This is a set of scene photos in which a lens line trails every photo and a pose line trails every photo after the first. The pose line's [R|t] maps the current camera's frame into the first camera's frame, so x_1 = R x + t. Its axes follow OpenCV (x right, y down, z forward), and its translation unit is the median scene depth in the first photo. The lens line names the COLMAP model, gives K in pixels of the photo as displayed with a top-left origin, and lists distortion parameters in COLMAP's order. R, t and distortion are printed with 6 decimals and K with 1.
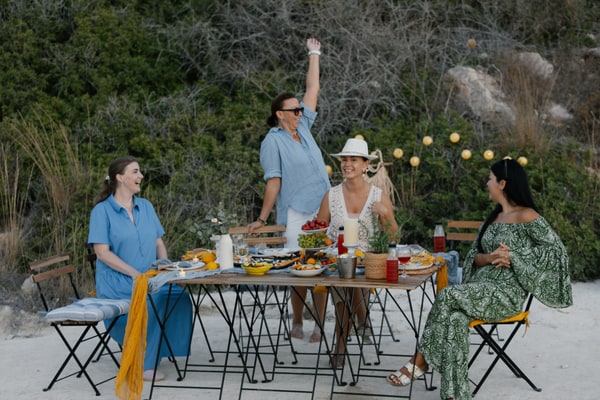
lens RADIAL K [[1846.5, 0, 300.0], [0, 1846.5, 200.0], [0, 0, 1]] dist [0.133665, -0.468714]
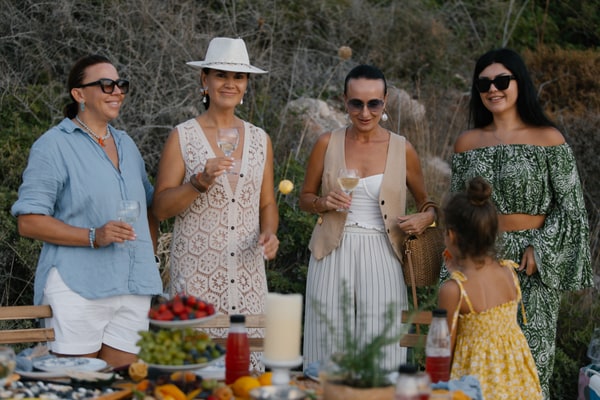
lens RADIAL K [[1328.3, 0, 300.0], [0, 1328.3, 200.0], [0, 0, 1]] dist [-0.109625, -0.385496]
pose [[0.978121, 0.048102, 0.202401, -0.019386], [-0.032955, 0.996443, -0.077554, 0.008215], [-0.205412, 0.069188, 0.976227, 0.506205]]
